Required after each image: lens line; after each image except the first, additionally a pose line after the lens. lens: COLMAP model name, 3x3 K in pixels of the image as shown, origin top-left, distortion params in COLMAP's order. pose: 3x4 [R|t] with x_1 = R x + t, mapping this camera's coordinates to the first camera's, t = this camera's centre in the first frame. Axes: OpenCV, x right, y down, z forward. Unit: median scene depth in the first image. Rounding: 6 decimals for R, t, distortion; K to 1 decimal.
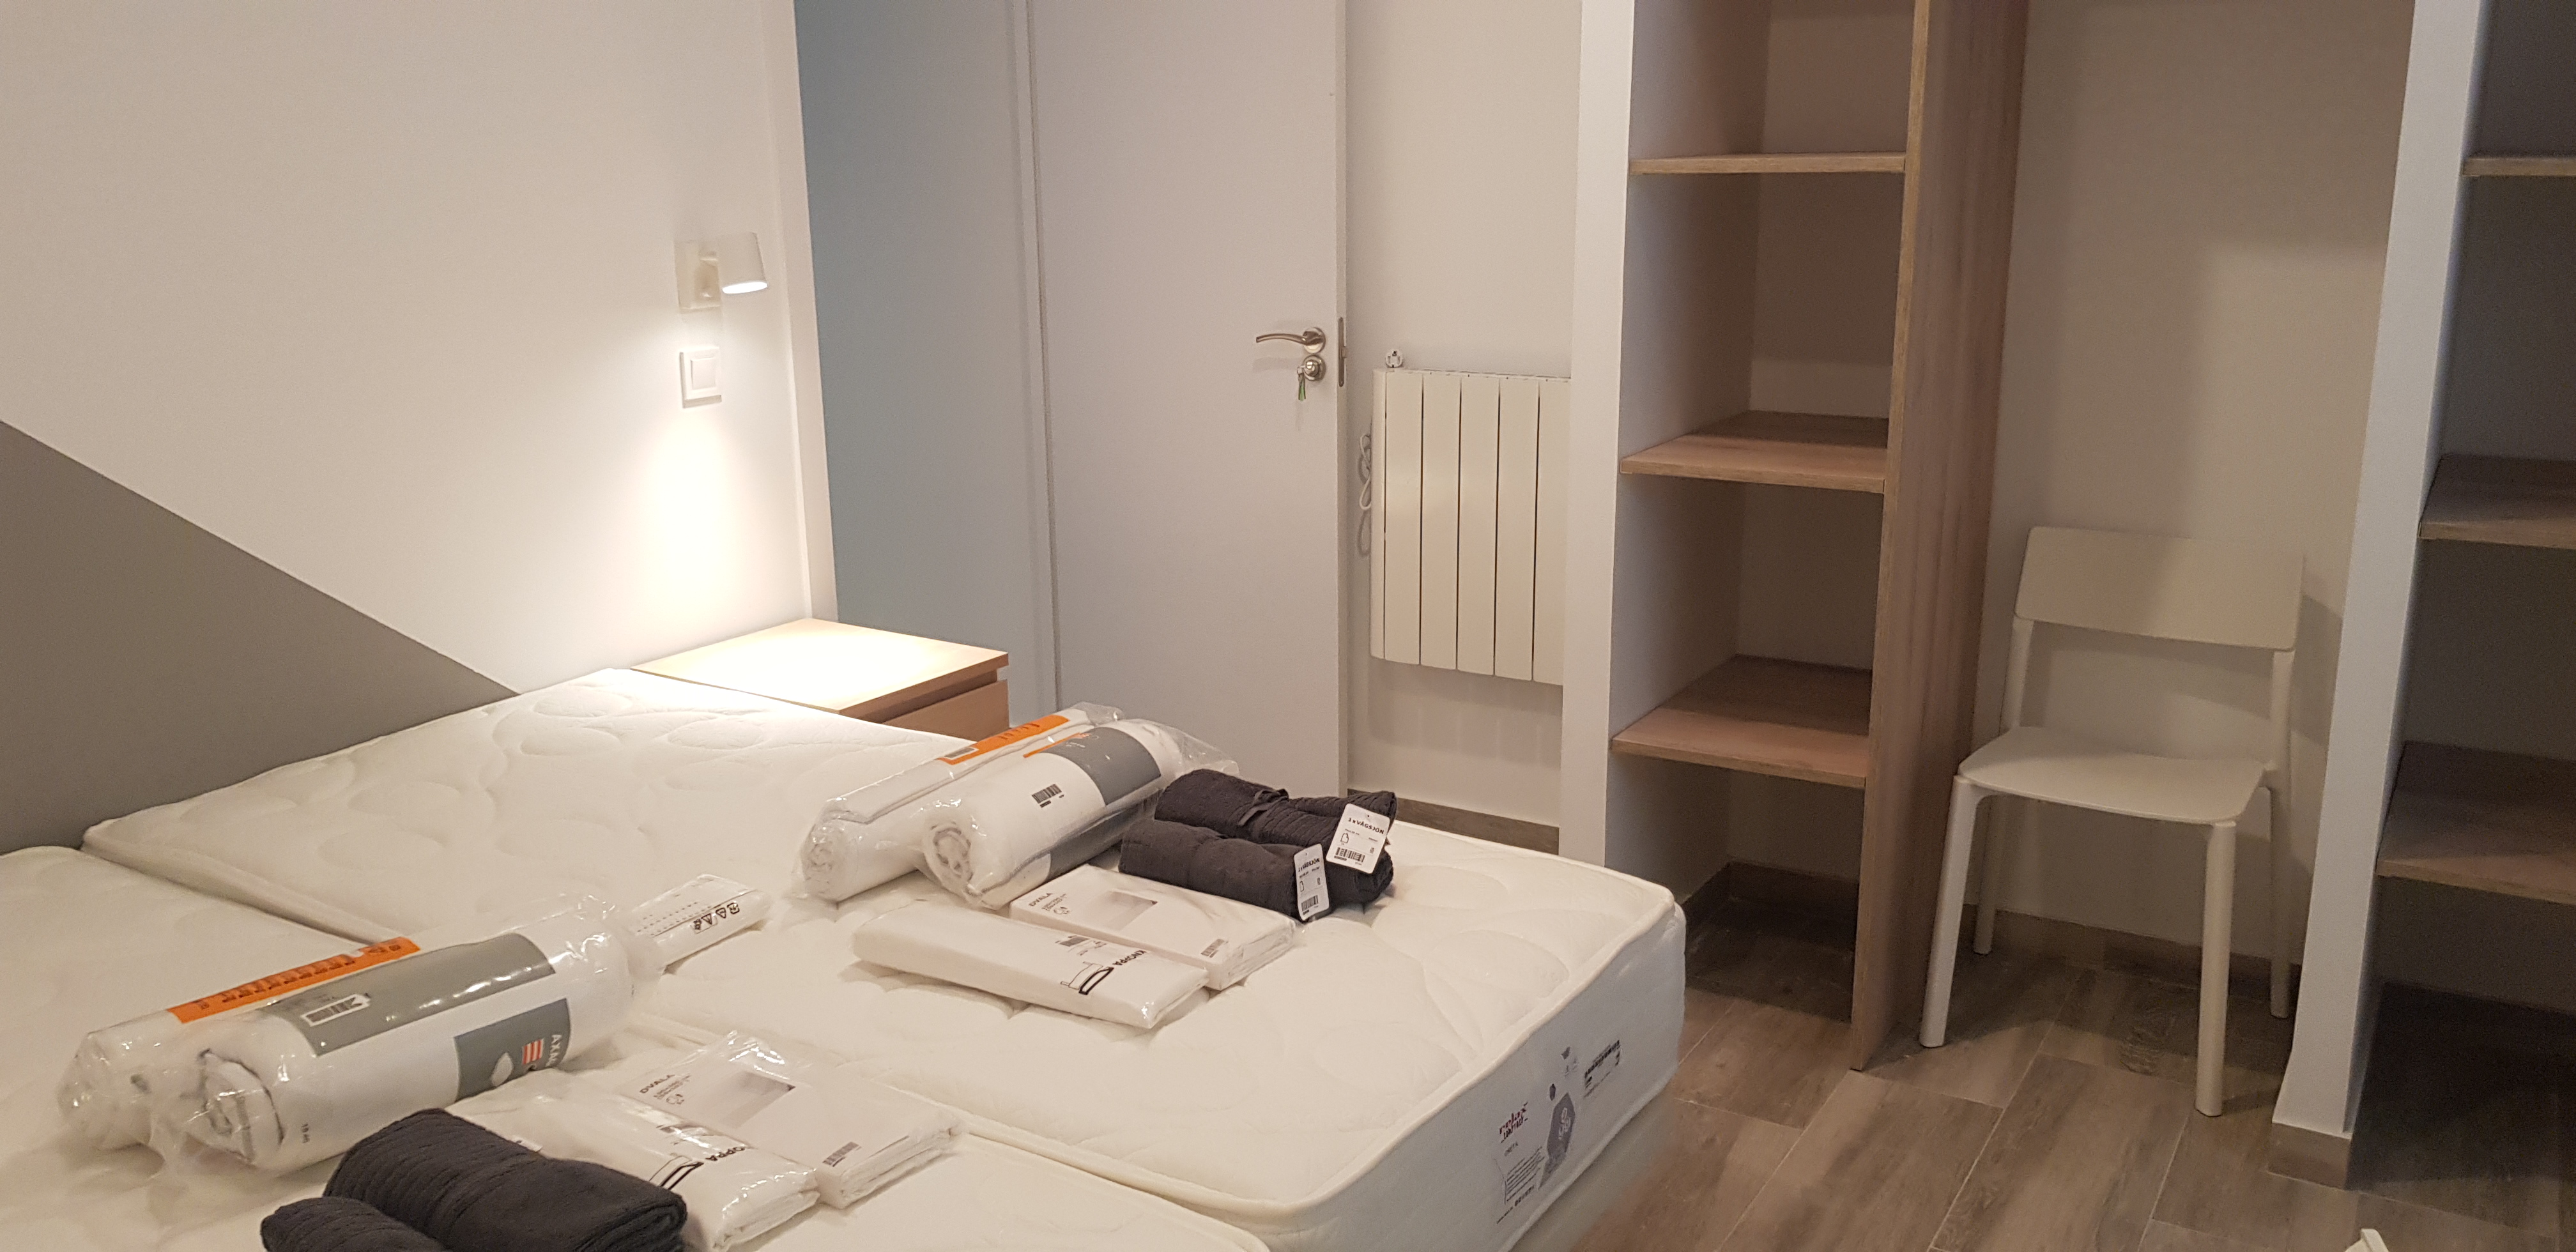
lens RADIAL K [[1977.2, 0, 1288.0], [0, 1977.2, 626.0], [0, 0, 1]] dist [0.077476, -0.000052]
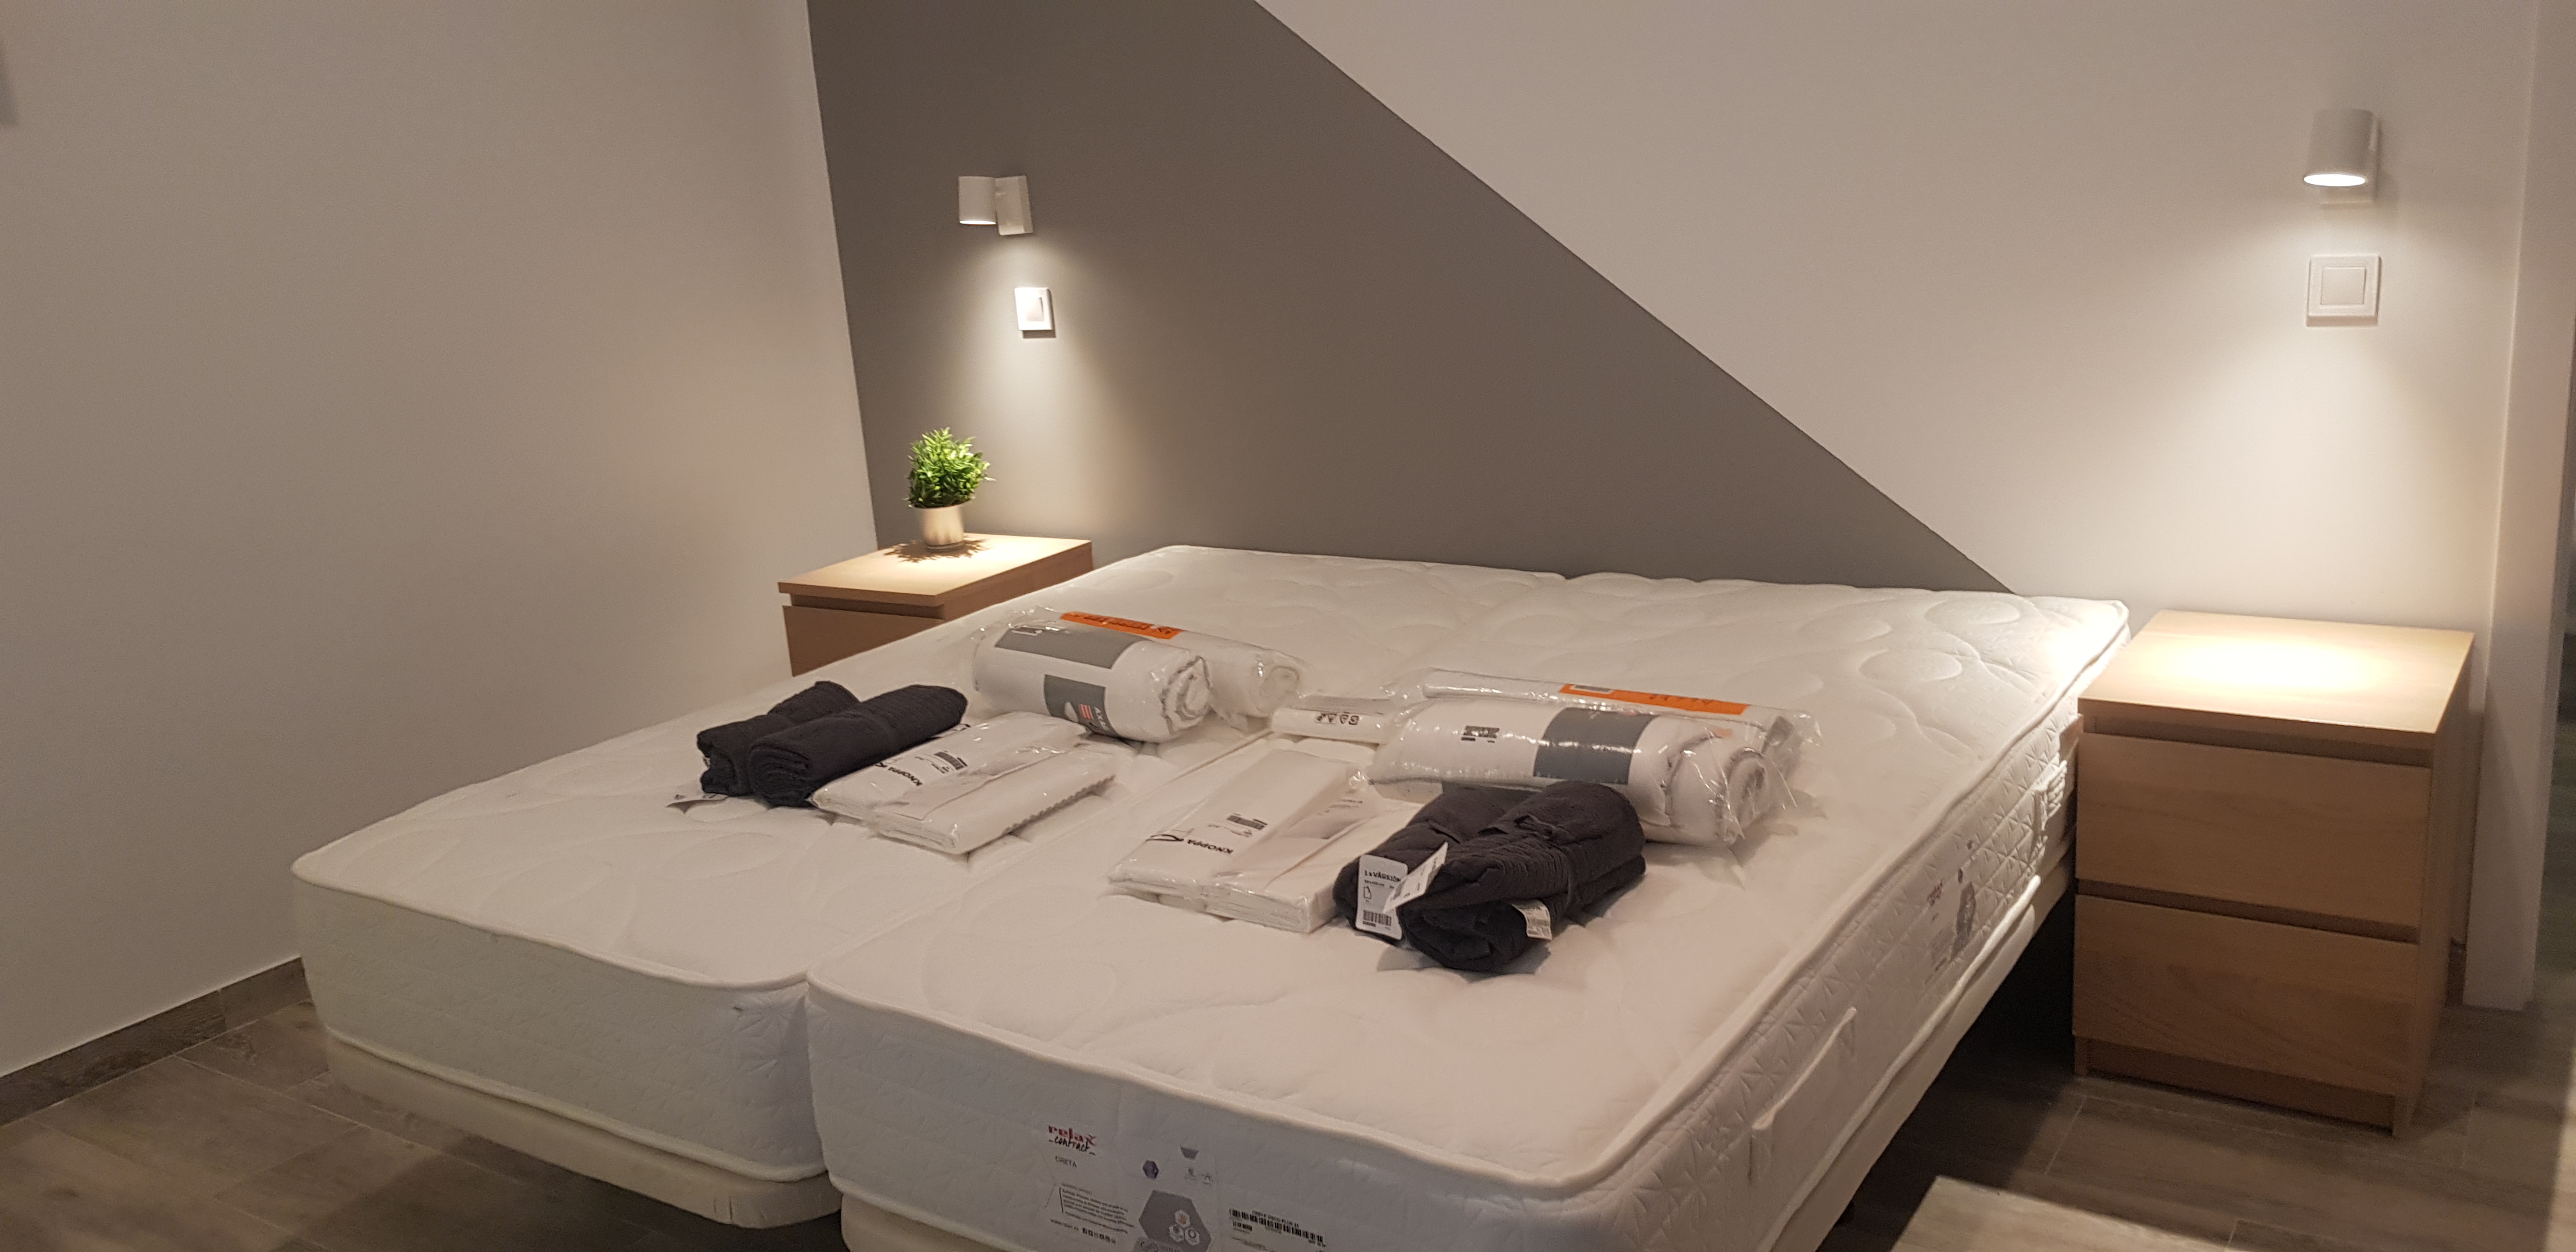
lens RADIAL K [[1977.2, 0, 1288.0], [0, 1977.2, 626.0], [0, 0, 1]] dist [0.077476, -0.000052]
pose [[-0.034343, 0.253191, -0.966807, 0.558333], [-0.174564, 0.950987, 0.255249, -0.135173], [0.984047, 0.177535, 0.011538, 0.623262]]
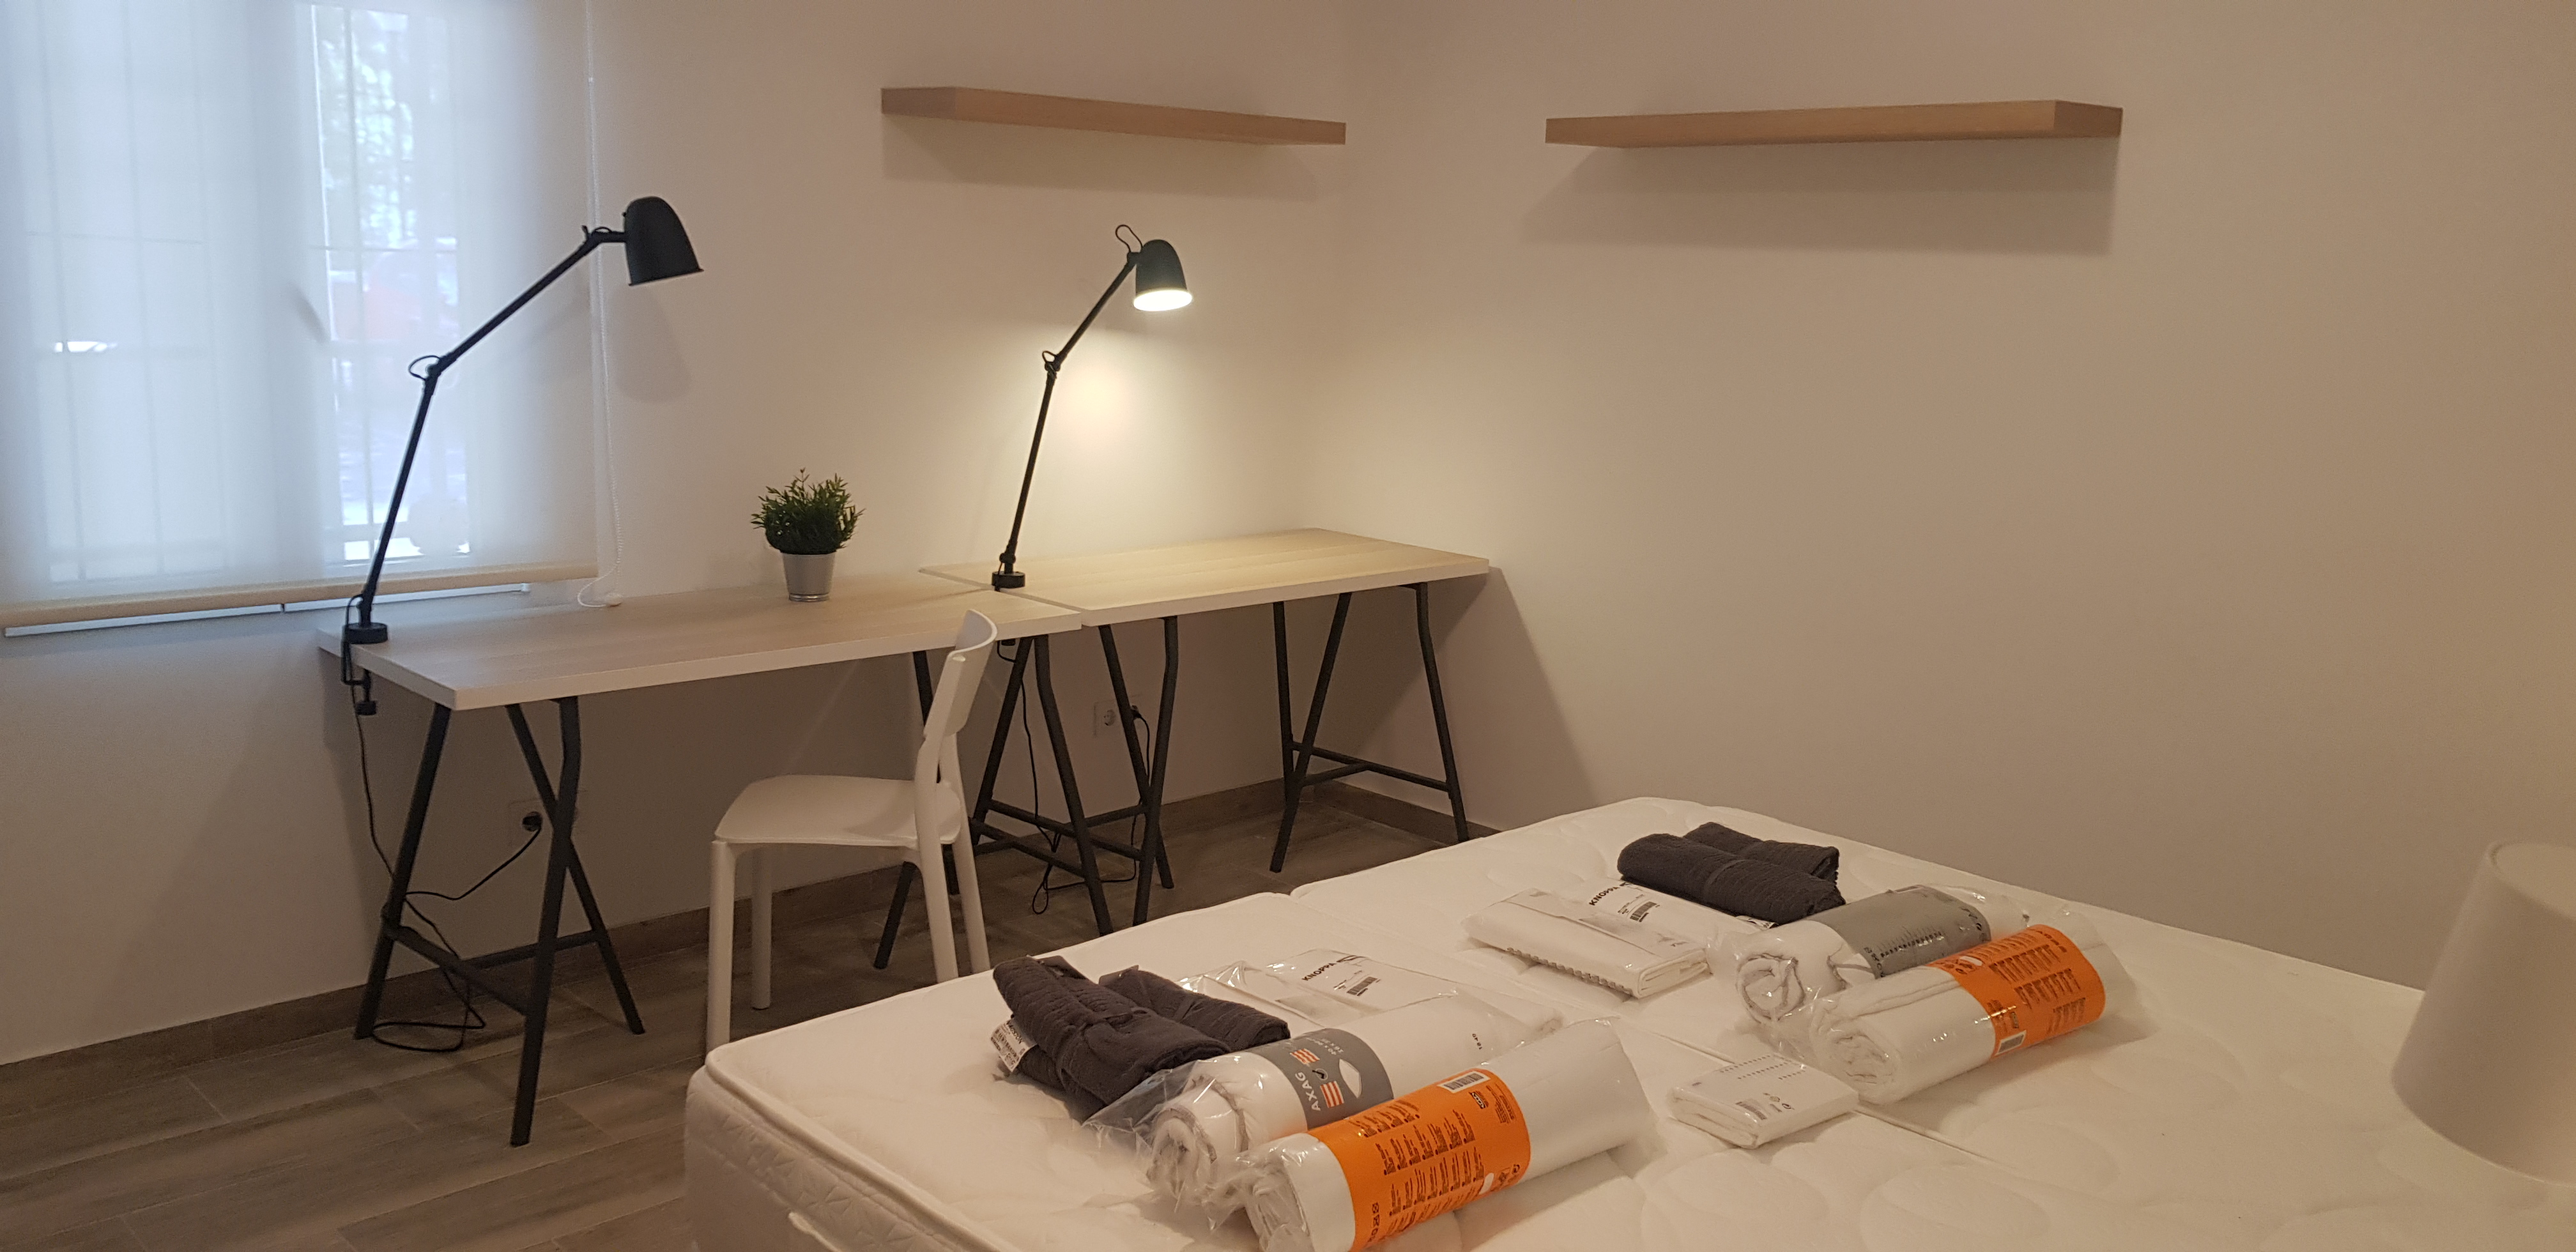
lens RADIAL K [[1977.2, 0, 1288.0], [0, 1977.2, 626.0], [0, 0, 1]] dist [0.077476, -0.000052]
pose [[-0.965901, -0.071646, 0.248803, -0.213948], [0.037611, 0.911931, 0.408616, -0.304105], [-0.256167, 0.404040, -0.878140, 1.203513]]
